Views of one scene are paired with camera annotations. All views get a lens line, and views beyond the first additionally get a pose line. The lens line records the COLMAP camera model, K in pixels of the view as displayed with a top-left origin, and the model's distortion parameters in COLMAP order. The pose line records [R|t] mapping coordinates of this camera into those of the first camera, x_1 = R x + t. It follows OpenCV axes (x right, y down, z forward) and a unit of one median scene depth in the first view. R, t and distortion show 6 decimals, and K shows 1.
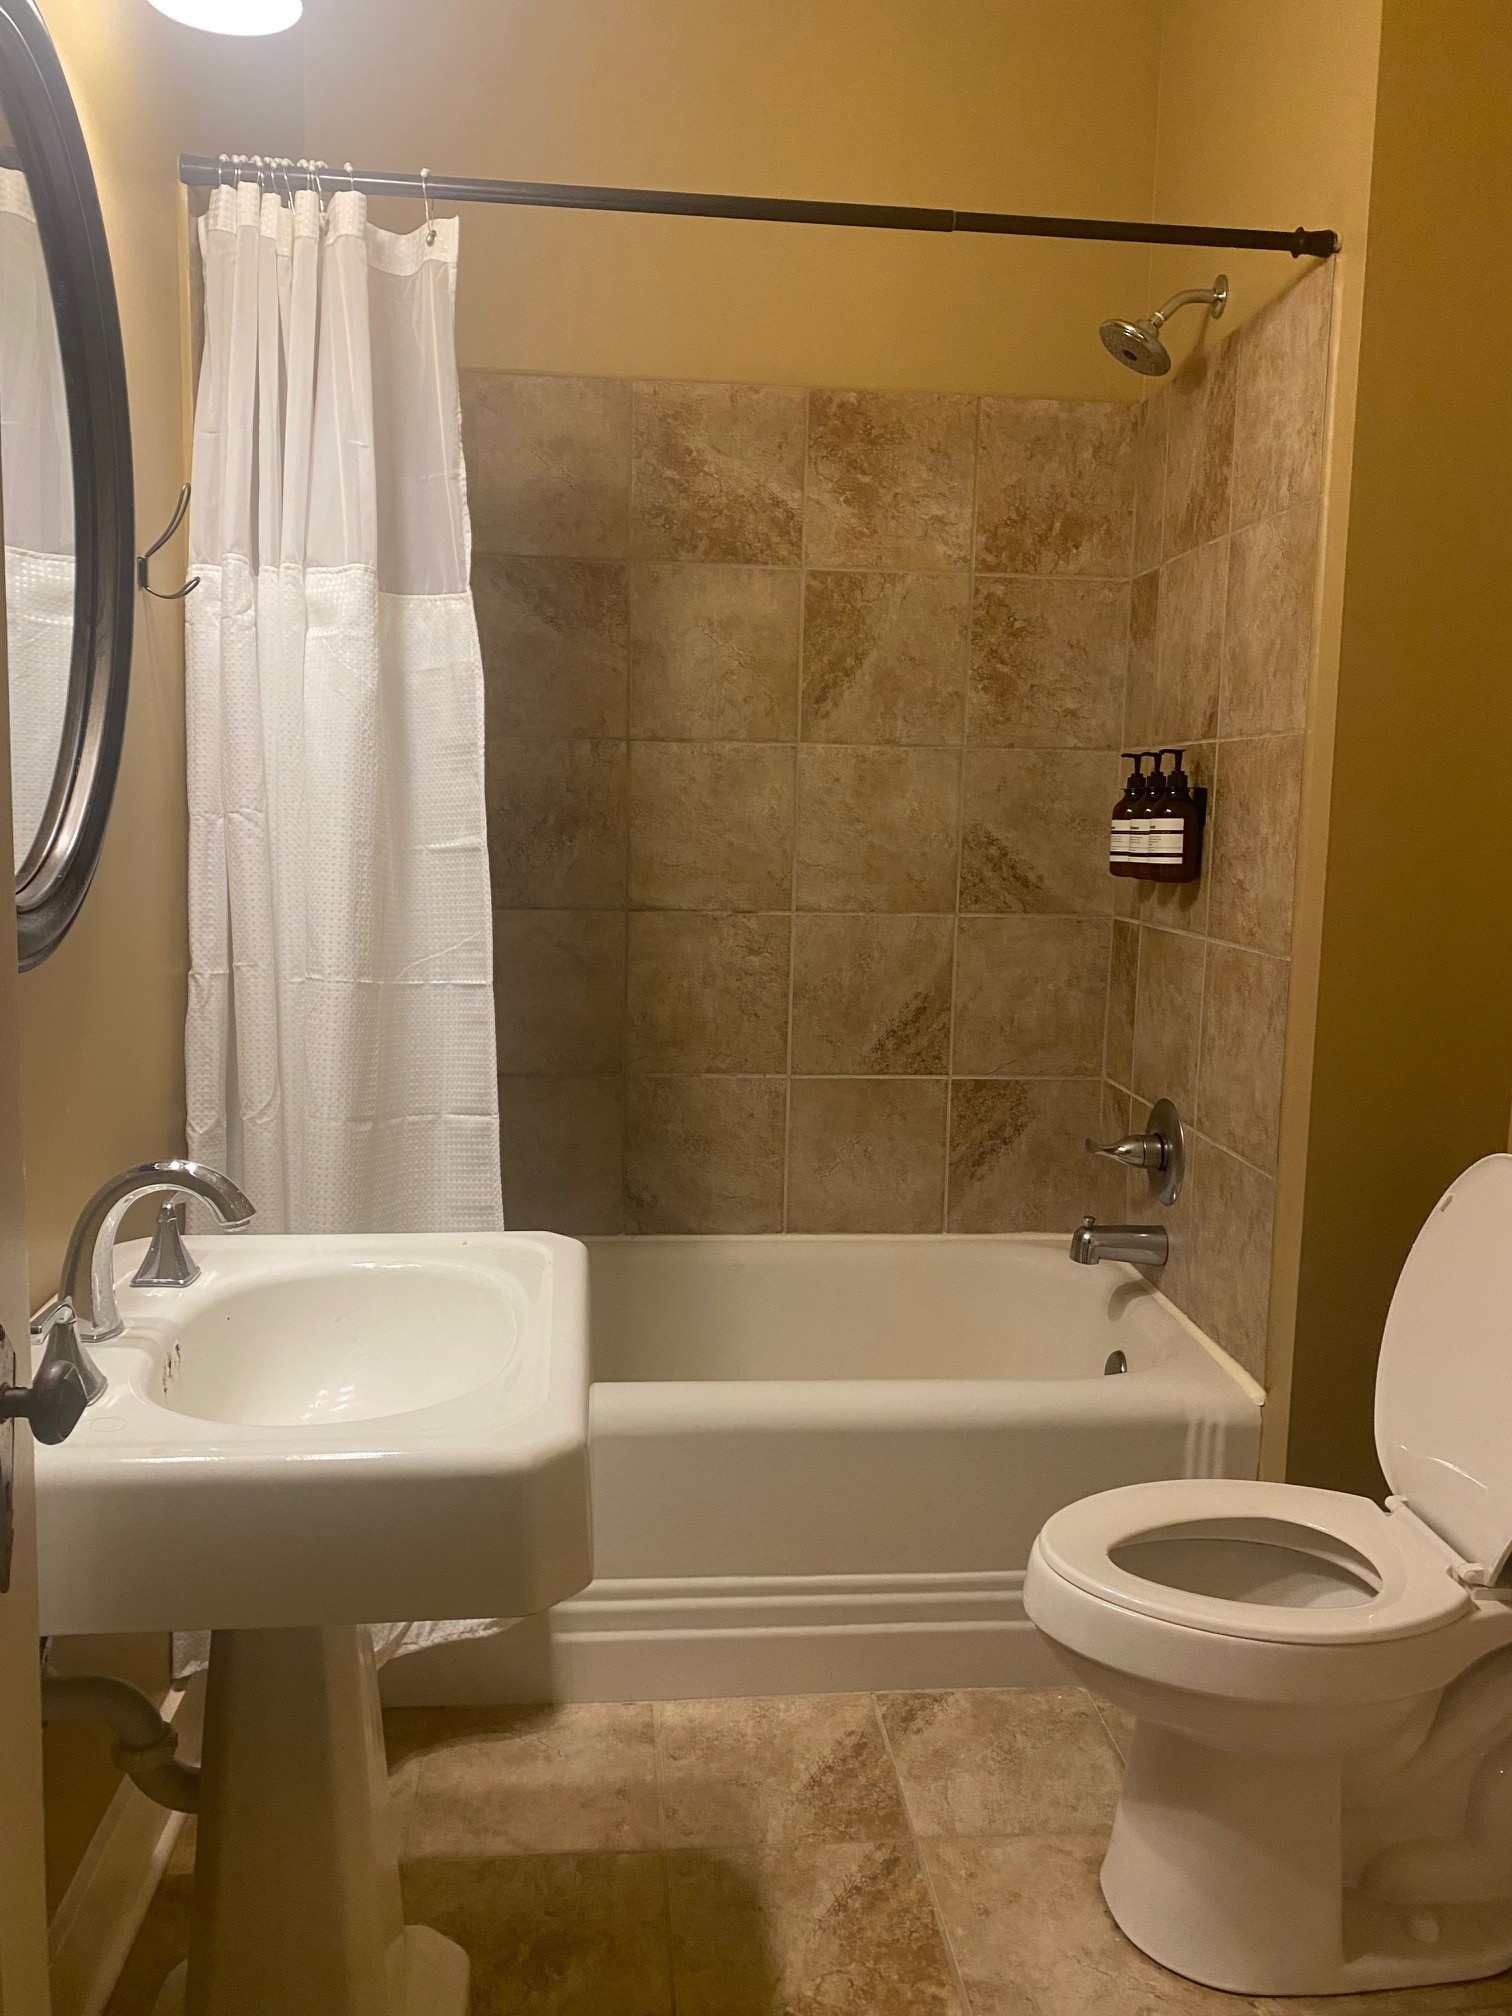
lens RADIAL K [[1513.3, 0, 756.0], [0, 1513.3, 1008.0], [0, 0, 1]] dist [0.038976, -0.040461]
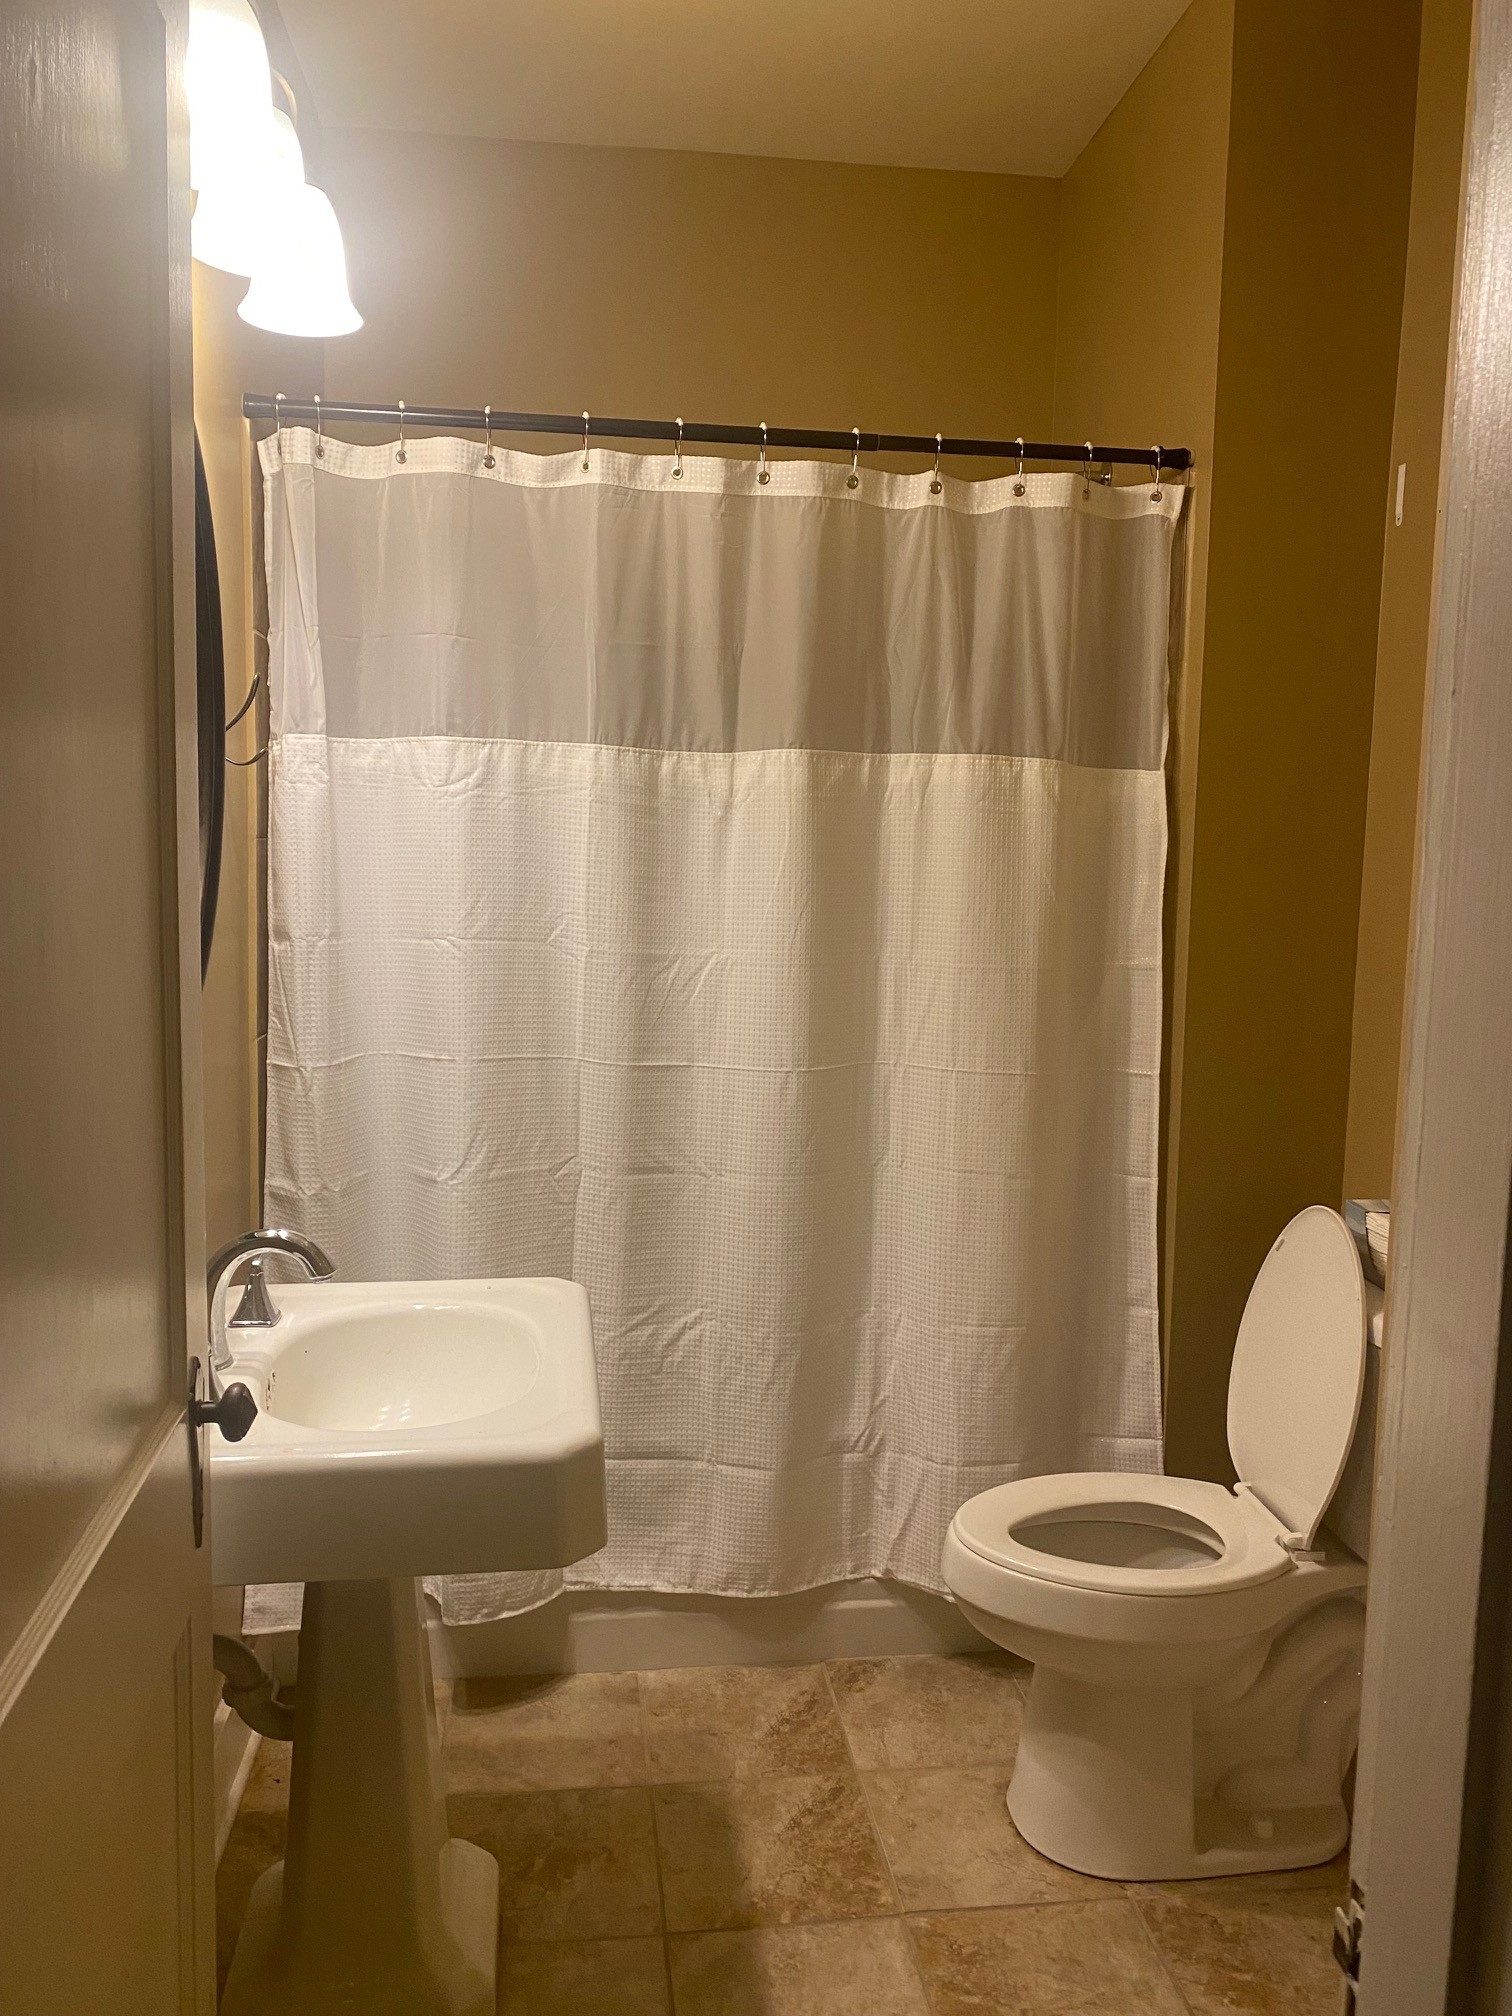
lens RADIAL K [[1515.1, 0, 759.6], [0, 1515.1, 1020.1], [0, 0, 1]] dist [0.028843, -0.026214]
pose [[0.999459, -0.006886, 0.032149, -0.008108], [0.007180, 0.999934, -0.009016, -0.045240], [-0.032085, 0.009242, 0.999442, -0.219276]]
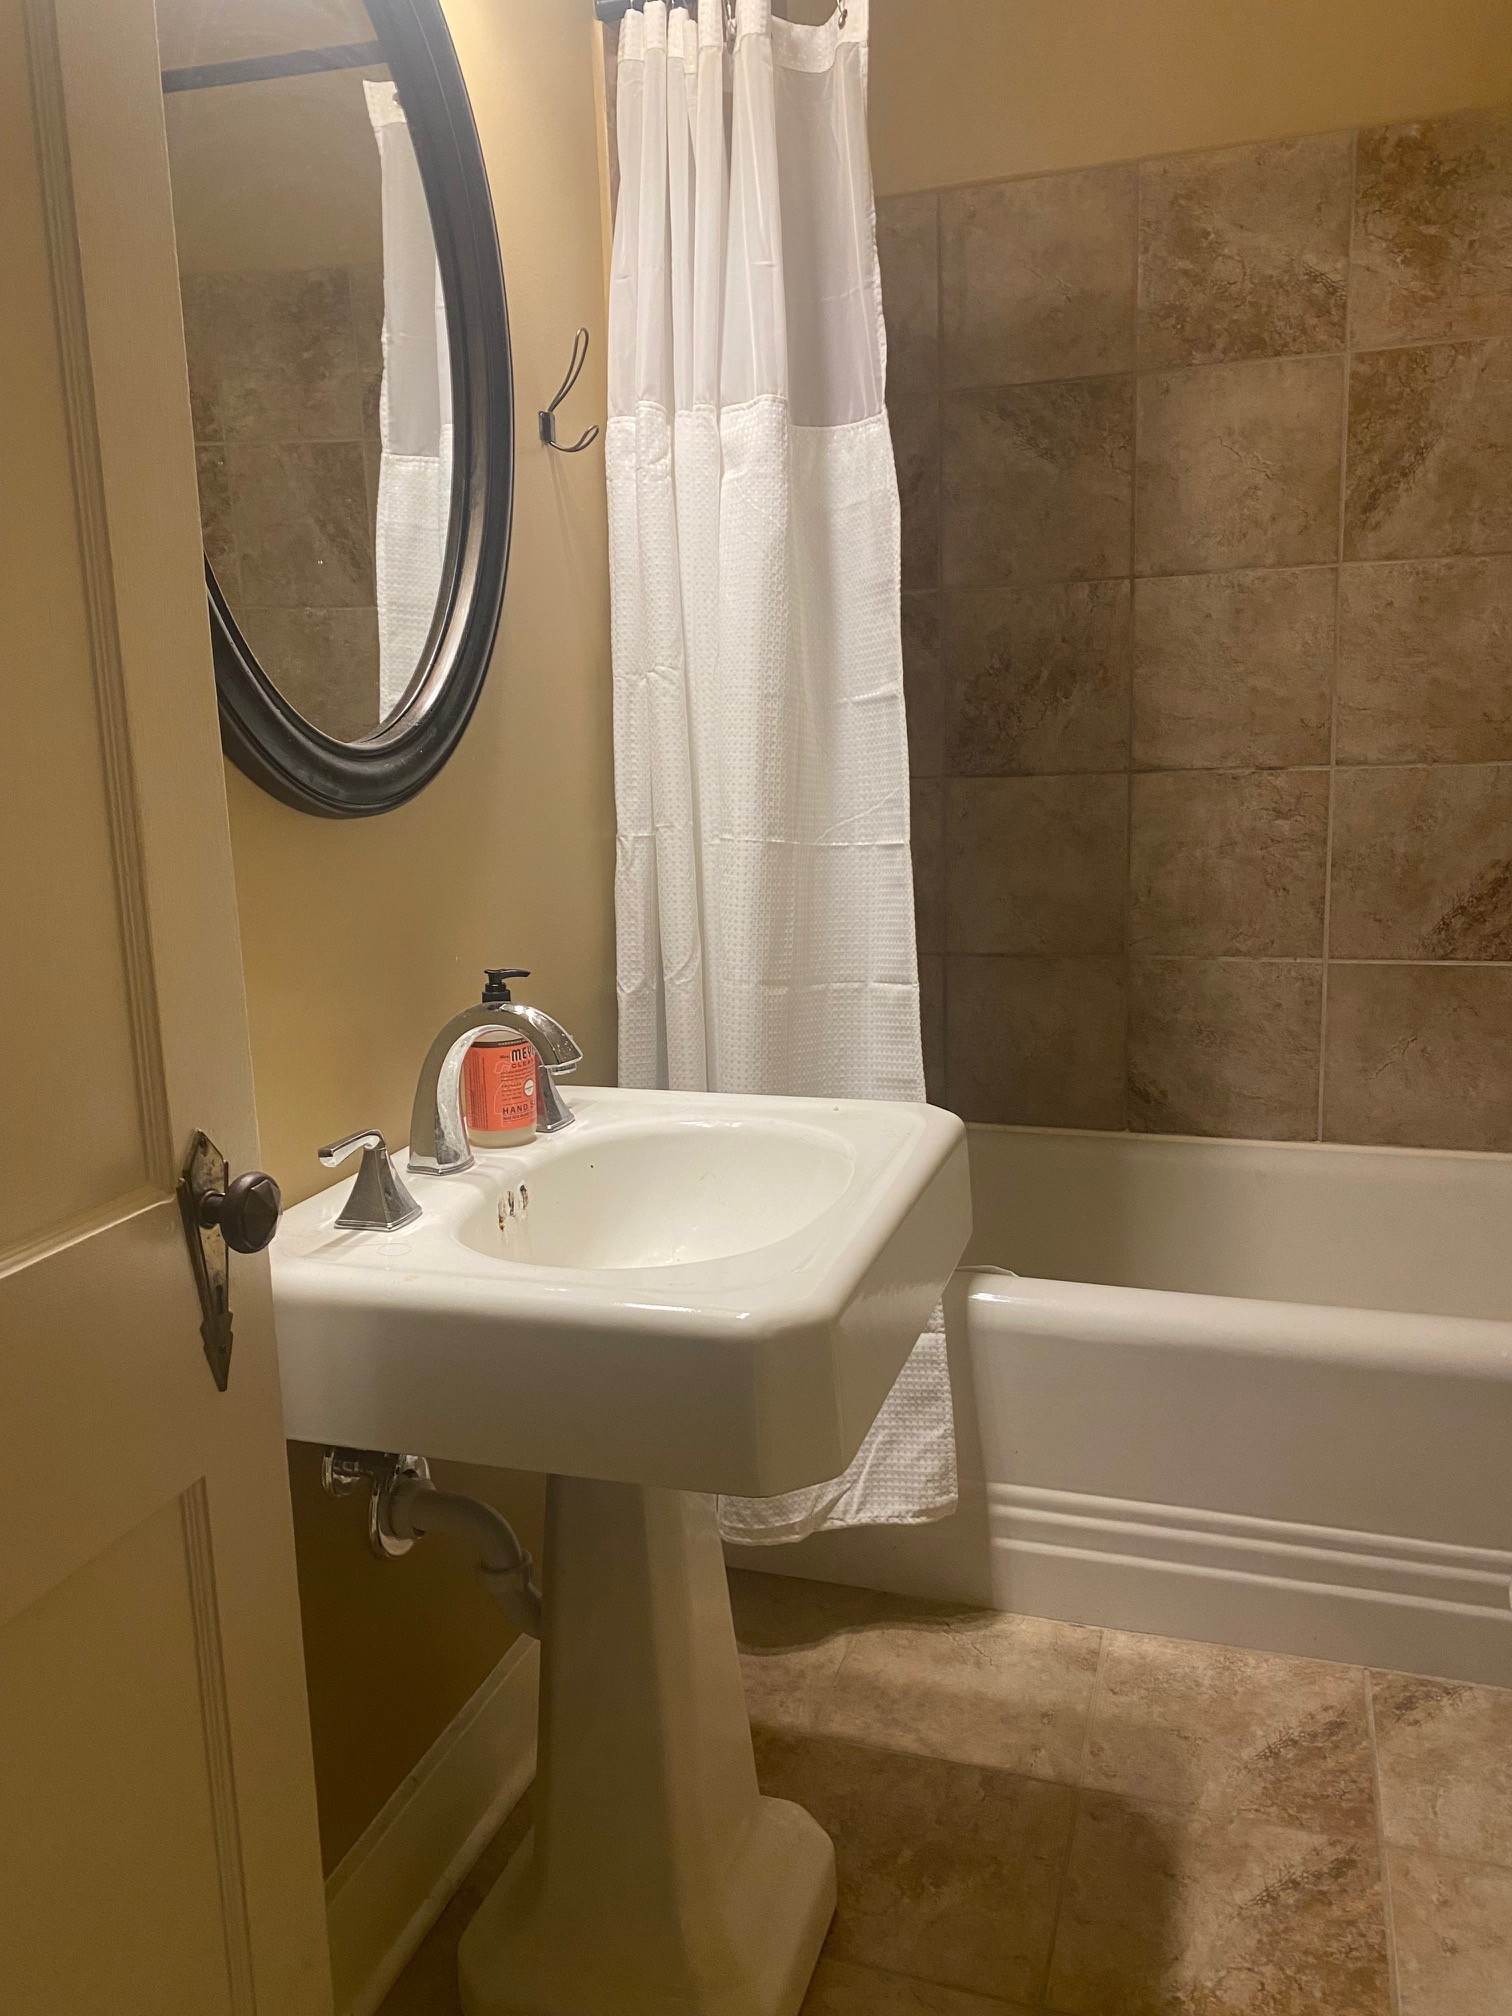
lens RADIAL K [[1513.3, 0, 756.0], [0, 1513.3, 1008.0], [0, 0, 1]] dist [0.038976, -0.040461]
pose [[0.911257, 0.022549, -0.411219, 0.127276], [0.001385, 0.998326, 0.057813, 0.033002], [0.411835, -0.053253, 0.909701, 0.113102]]
